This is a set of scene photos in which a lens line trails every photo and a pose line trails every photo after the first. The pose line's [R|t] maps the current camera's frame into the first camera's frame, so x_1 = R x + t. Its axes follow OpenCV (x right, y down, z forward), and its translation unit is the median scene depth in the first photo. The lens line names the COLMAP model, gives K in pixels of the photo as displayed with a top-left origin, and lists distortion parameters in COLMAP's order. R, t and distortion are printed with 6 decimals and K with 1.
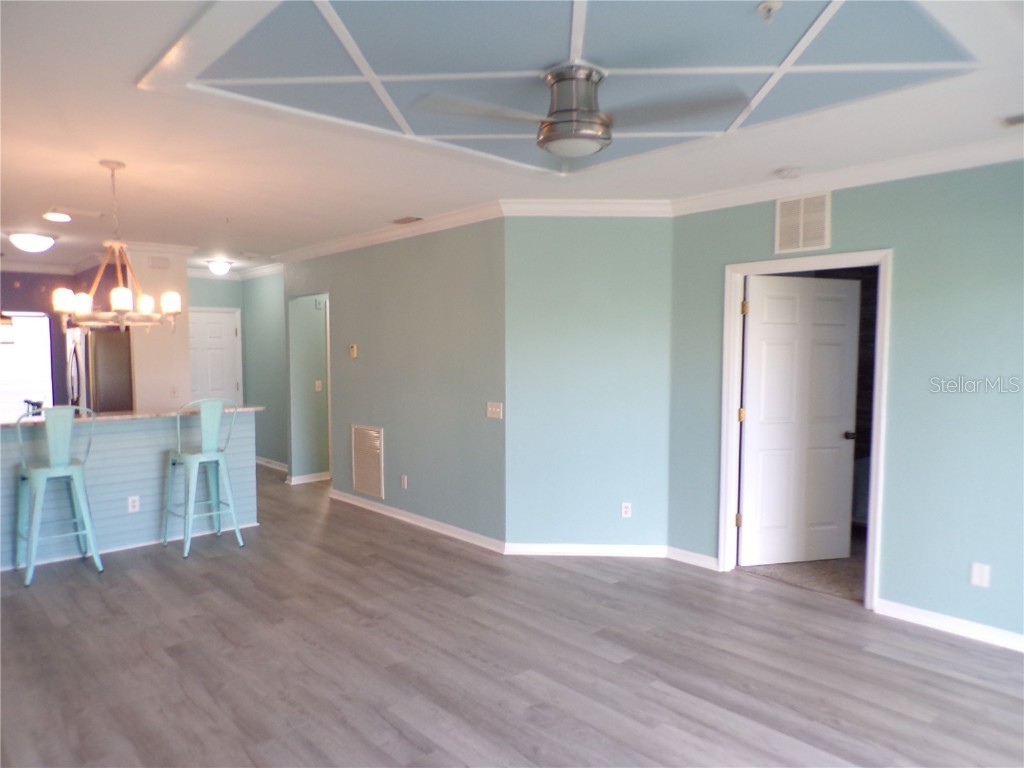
lens RADIAL K [[703.3, 0, 512.0], [0, 703.3, 384.0], [0, 0, 1]] dist [0.004703, 0.003646]
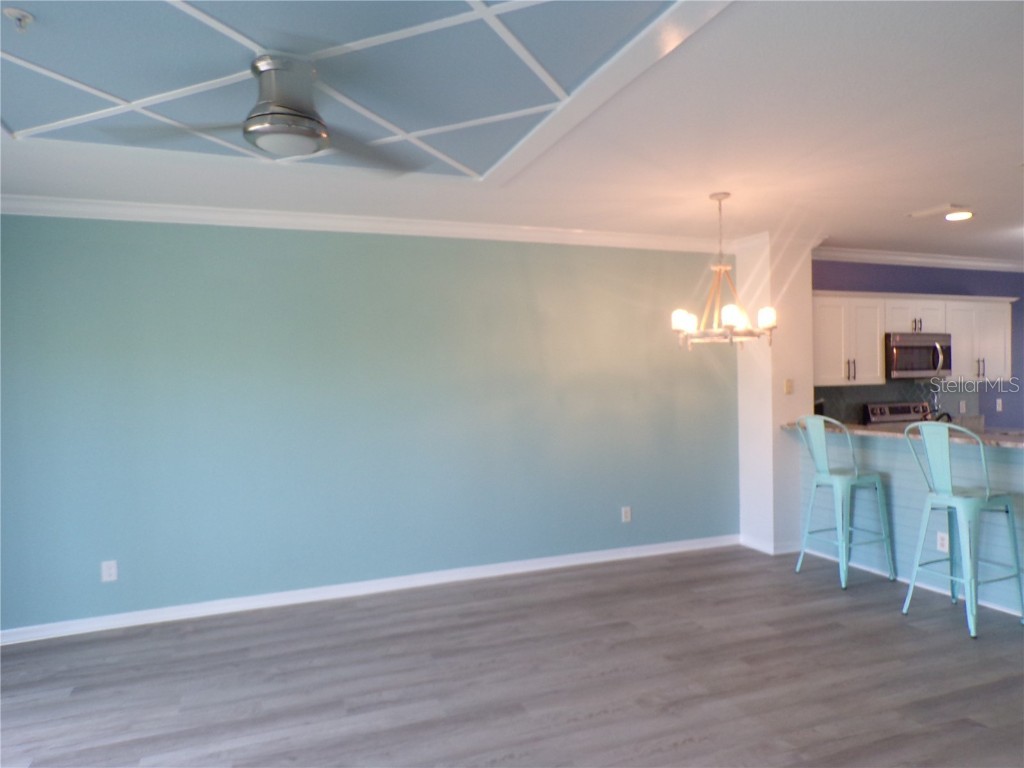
lens RADIAL K [[696.0, 0, 525.3], [0, 696.0, 390.3], [0, 0, 1]] dist [0.009791, 0.001034]
pose [[-0.345658, 0.026595, -0.937984, 0.455073], [-0.026347, 0.998929, 0.038032, -0.033001], [0.937991, 0.037859, -0.344587, 0.880495]]
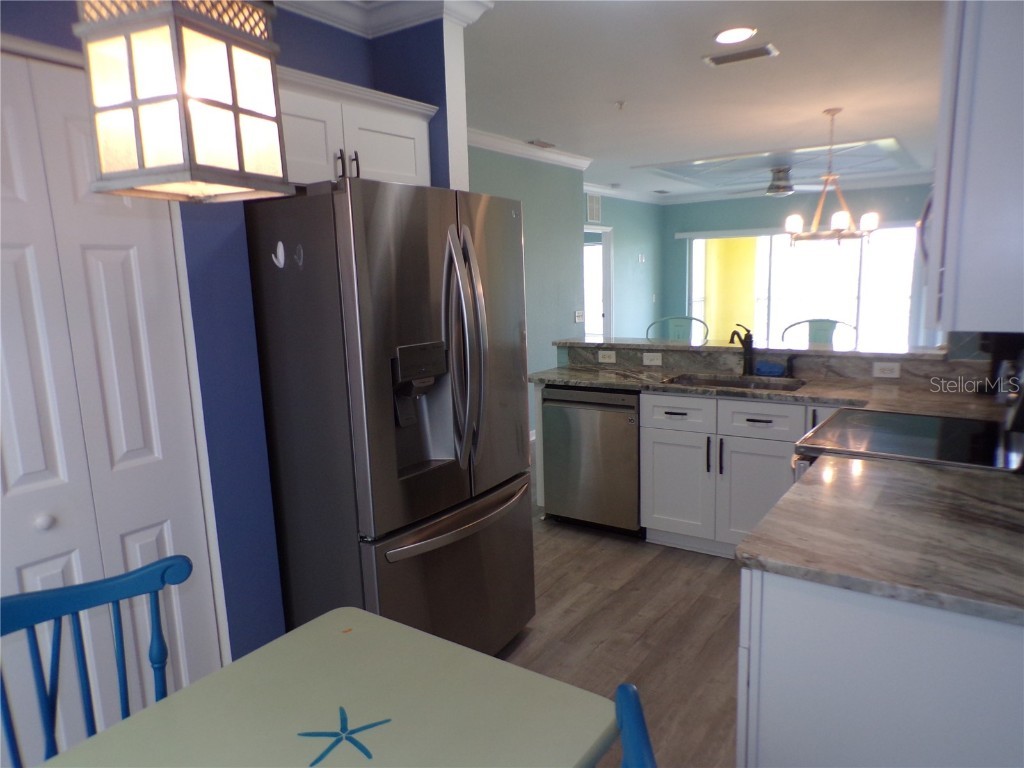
lens RADIAL K [[704.1, 0, 511.1], [0, 704.1, 398.1], [0, 0, 1]] dist [0.000664, 0.000316]
pose [[-0.238349, -0.154997, 0.958731, -1.356211], [0.080989, 0.980572, 0.178662, -0.062669], [-0.967797, 0.120230, -0.221165, 1.501244]]
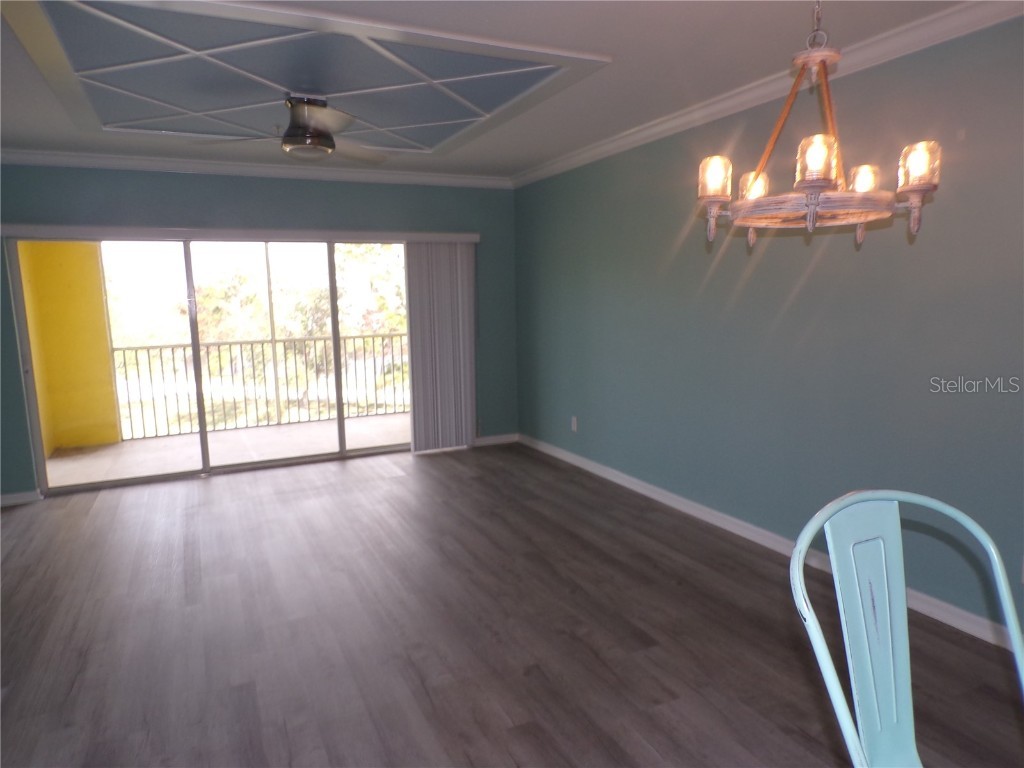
lens RADIAL K [[697.2, 0, 505.7], [0, 697.2, 407.7], [0, 0, 1]] dist [-0.002363, 0.002564]
pose [[-0.954529, -0.027752, 0.296823, -0.399399], [0.038231, 0.976042, 0.214199, -0.054855], [-0.295656, 0.215806, -0.930599, 1.258511]]
